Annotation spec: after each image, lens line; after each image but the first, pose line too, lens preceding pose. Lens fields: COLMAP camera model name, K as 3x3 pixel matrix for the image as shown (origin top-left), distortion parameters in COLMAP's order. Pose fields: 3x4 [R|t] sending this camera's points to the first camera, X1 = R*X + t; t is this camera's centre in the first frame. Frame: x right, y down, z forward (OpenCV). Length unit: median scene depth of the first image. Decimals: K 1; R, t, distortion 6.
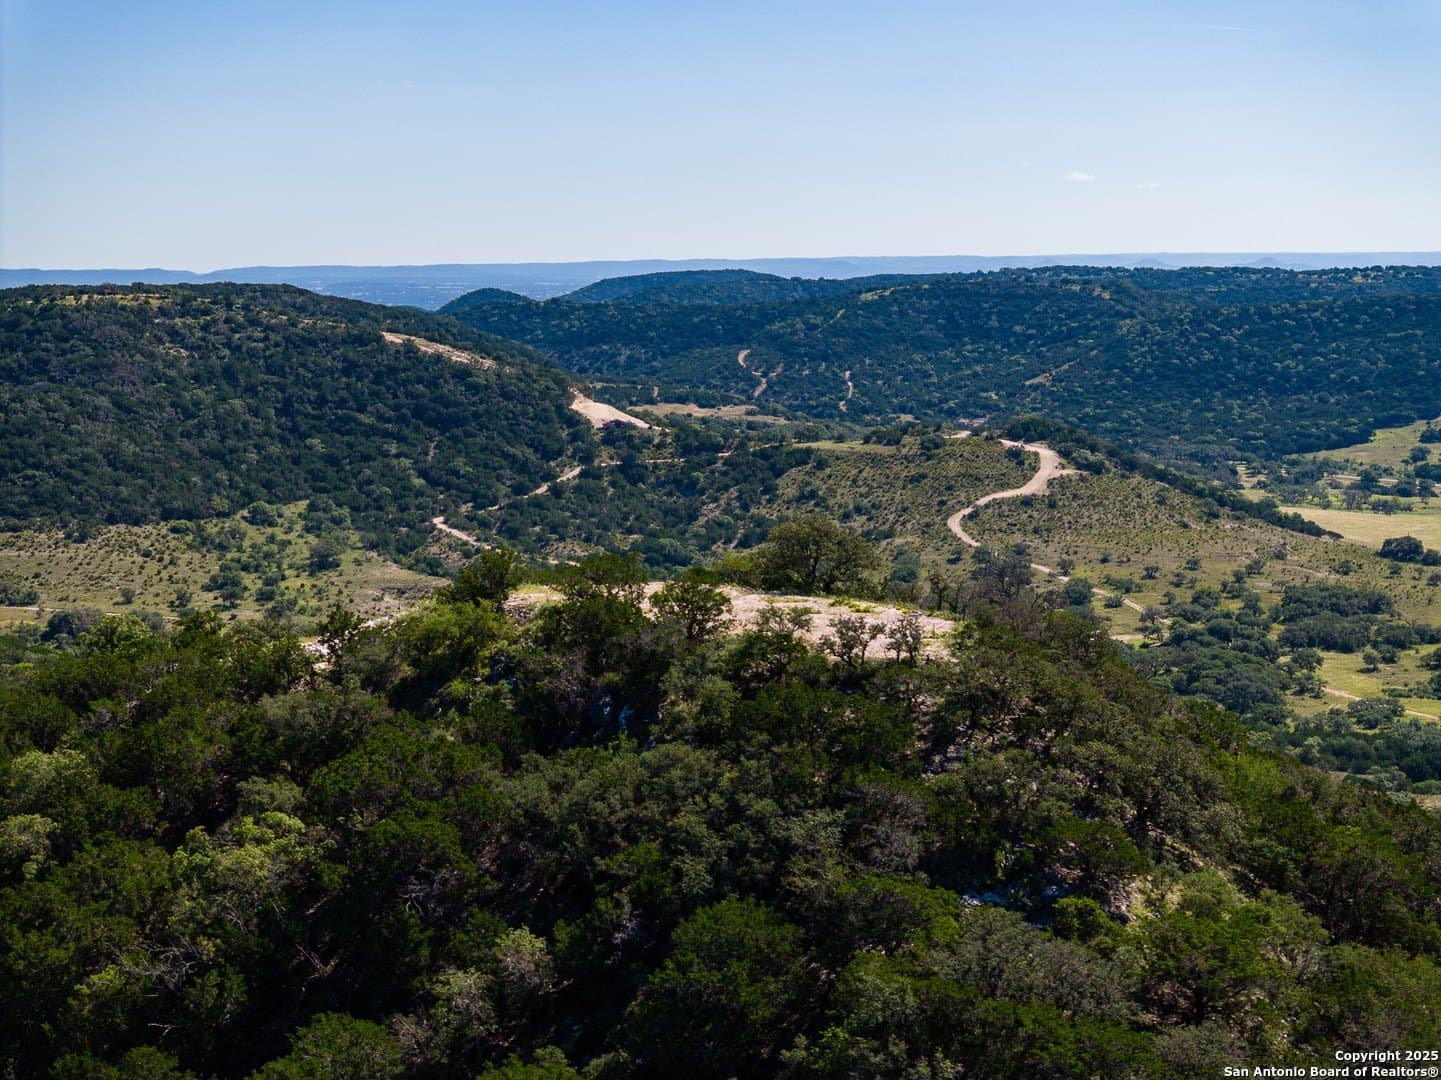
lens RADIAL K [[2887.4, 0, 702.5], [0, 2887.4, 538.3], [0, 0, 1]] dist [-0.204263, 1.439081]
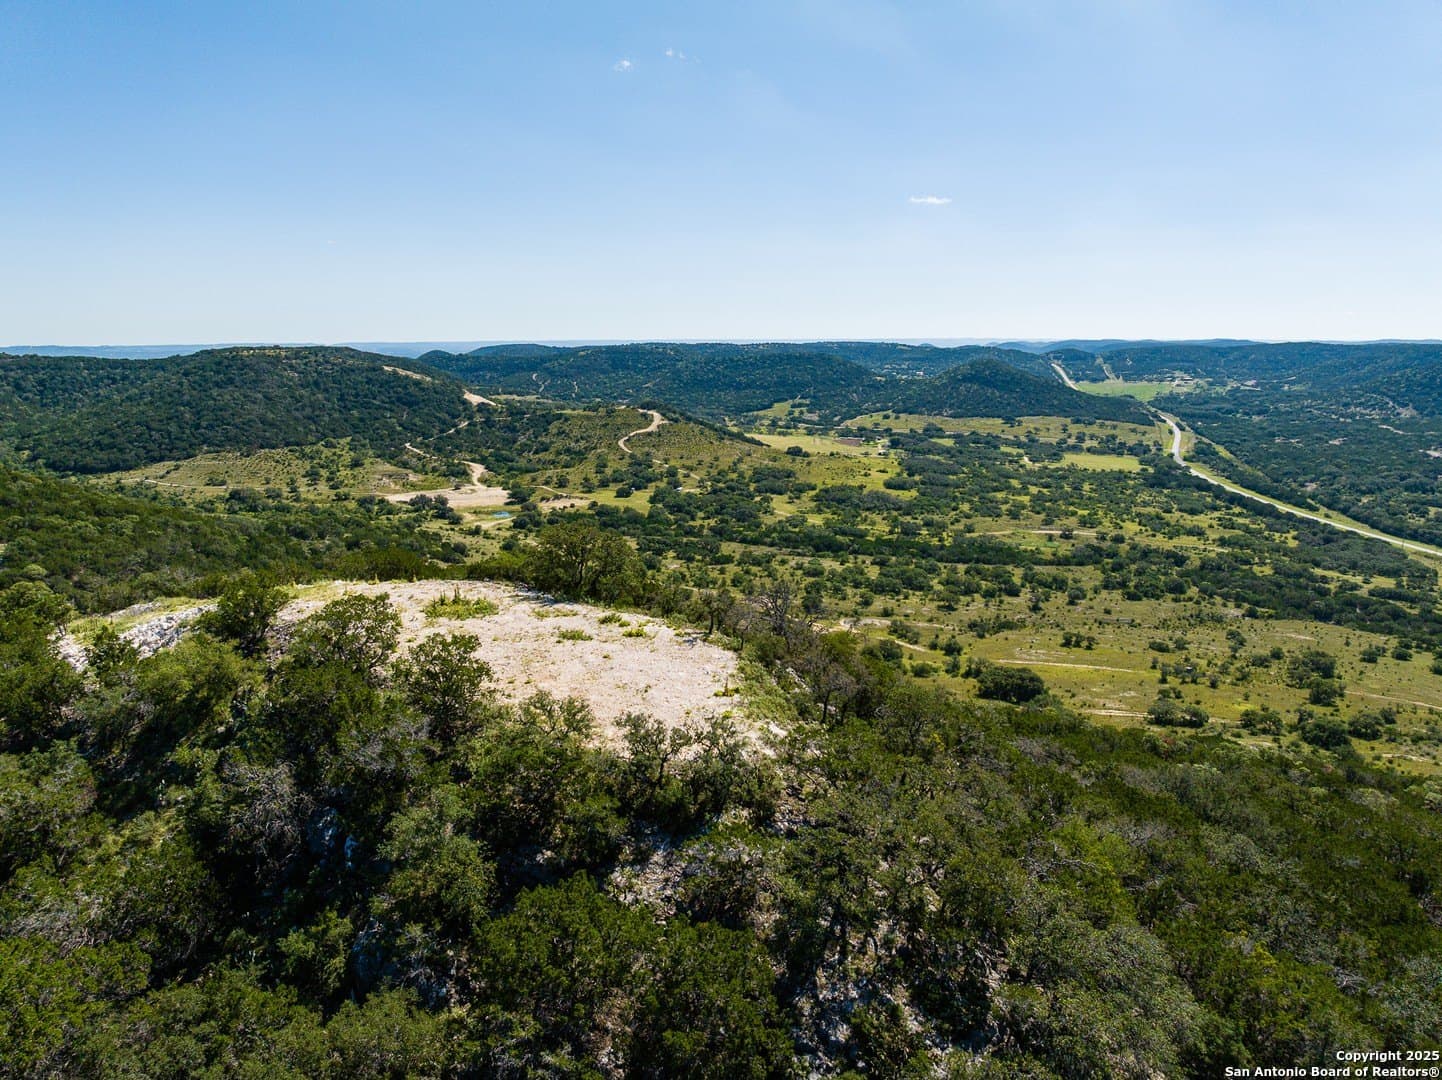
lens RADIAL K [[1012.0, 0, 718.5], [0, 1012.0, 530.9], [0, 0, 1]] dist [-0.032392, -0.006044]
pose [[0.981817, -0.027983, 0.187754, 0.003348], [0.011194, 0.995888, 0.089895, -0.006991], [-0.189498, -0.086159, 0.978094, 0.112151]]
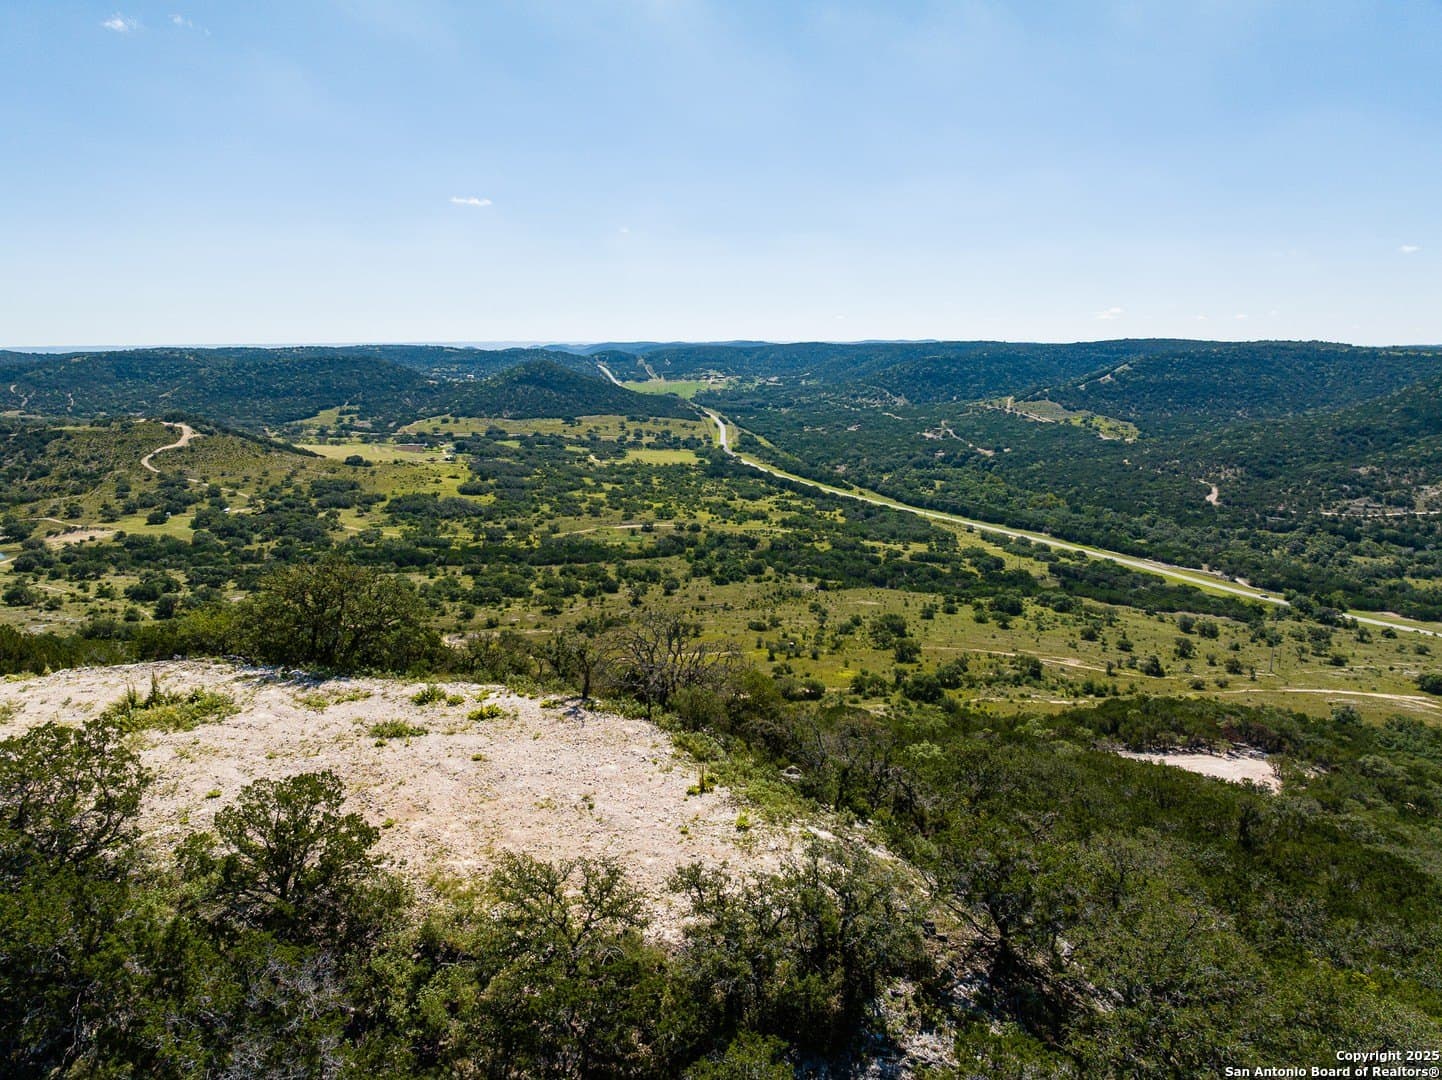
lens RADIAL K [[1012.0, 0, 718.5], [0, 1012.0, 530.9], [0, 0, 1]] dist [-0.032392, -0.006044]
pose [[0.807482, -0.100509, 0.581266, -0.005821], [0.051389, 0.993617, 0.100422, -0.006656], [-0.587649, -0.051218, 0.807493, 0.132450]]
